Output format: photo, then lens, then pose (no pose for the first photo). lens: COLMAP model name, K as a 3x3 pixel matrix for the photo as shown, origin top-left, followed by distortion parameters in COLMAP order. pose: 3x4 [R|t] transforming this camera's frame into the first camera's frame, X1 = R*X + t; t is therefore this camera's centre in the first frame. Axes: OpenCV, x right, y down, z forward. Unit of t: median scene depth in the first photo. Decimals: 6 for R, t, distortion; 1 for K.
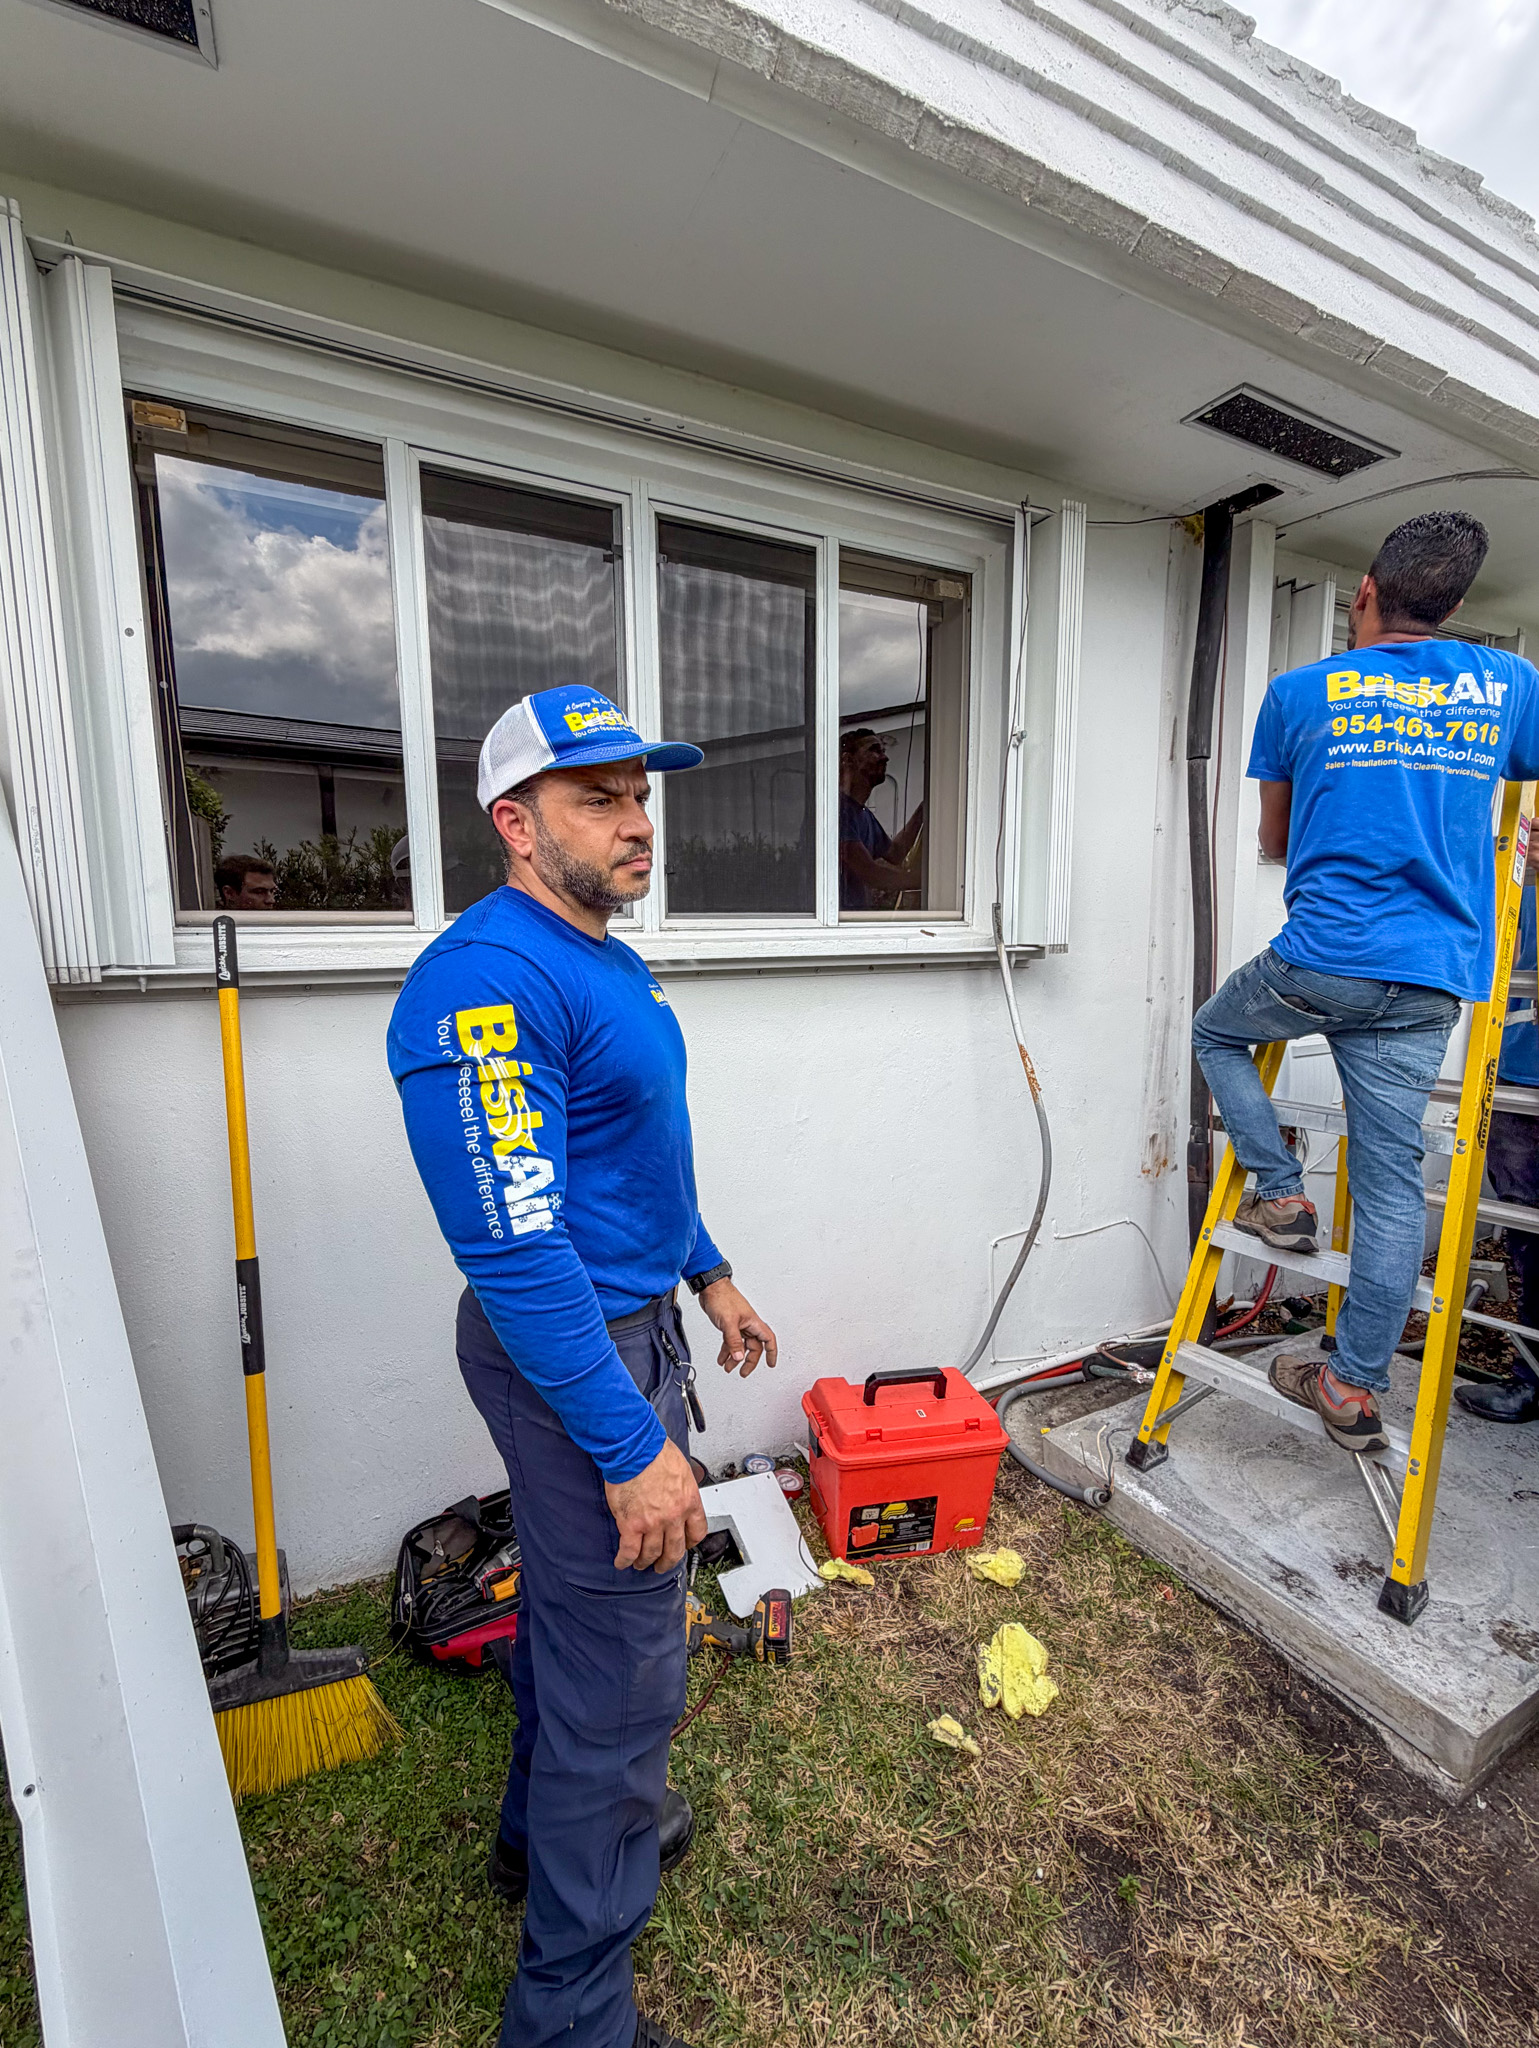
lens RADIAL K [[832.1, 0, 769.5], [0, 832.1, 1024.0], [0, 0, 1]] dist [-0.005318, 0.000132]
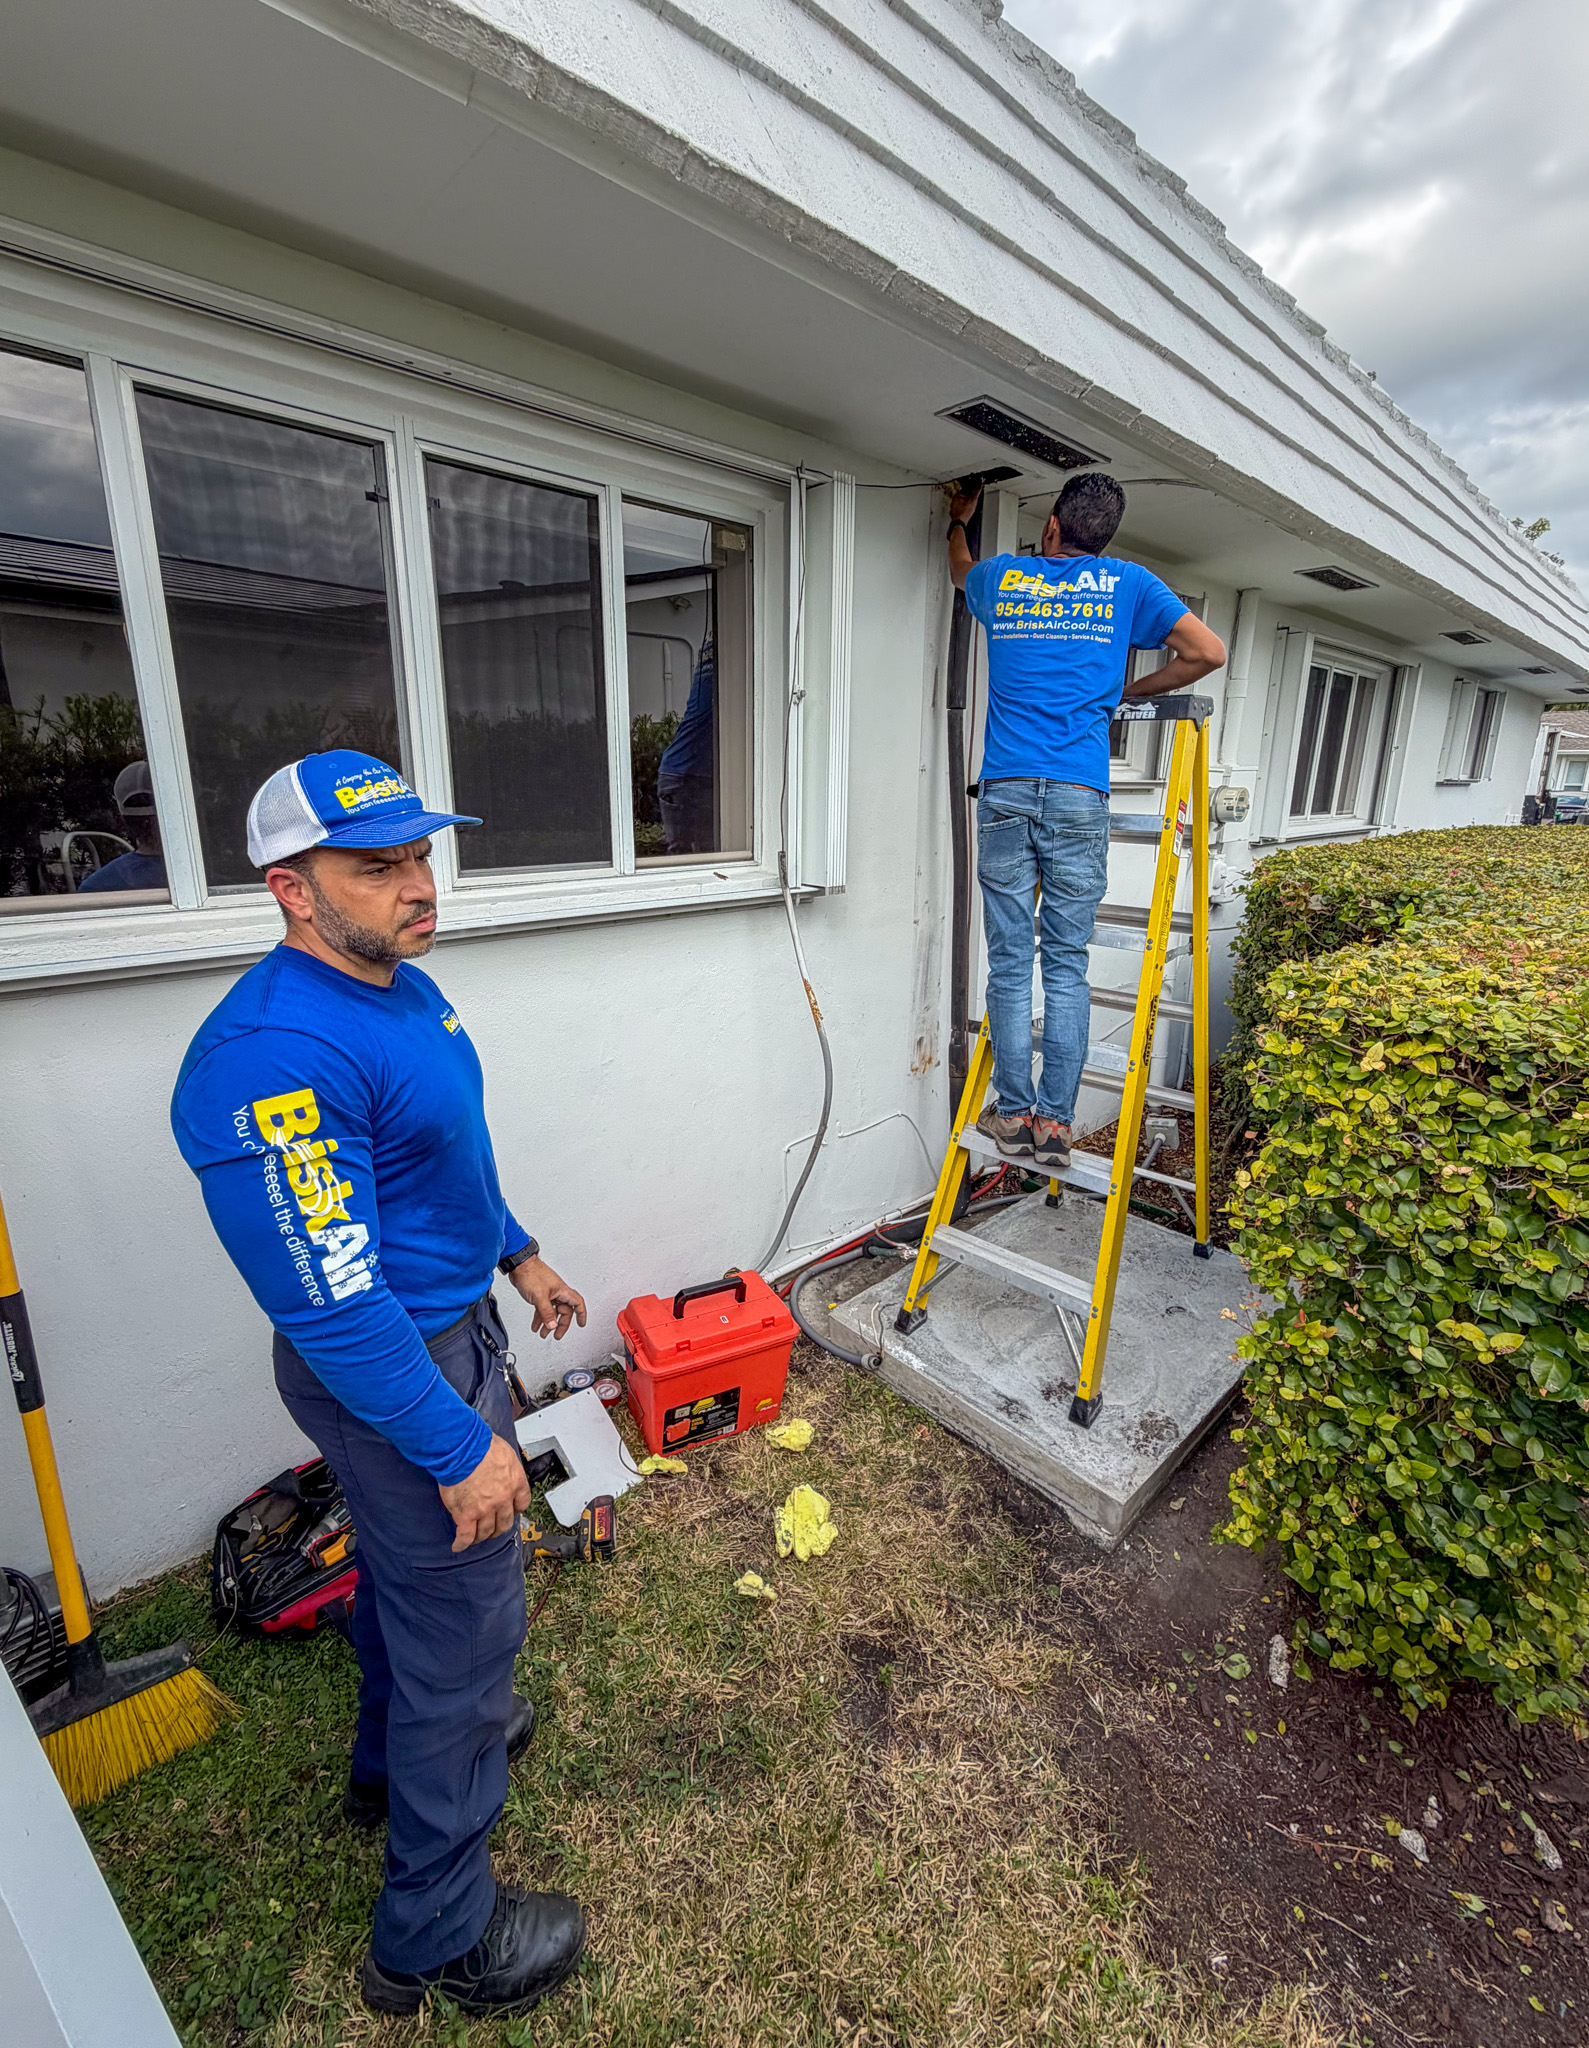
lens RADIAL K [[829.3, 0, 797.9], [0, 829.3, 961.9], [0, 0, 1]] dist [-0.015395, 0.002268]
pose [[0.964330, -0.043229, 0.261150, 0.007514], [0.018366, 0.995124, 0.096909, -0.160295], [-0.264066, -0.088656, 0.960421, -0.086572]]
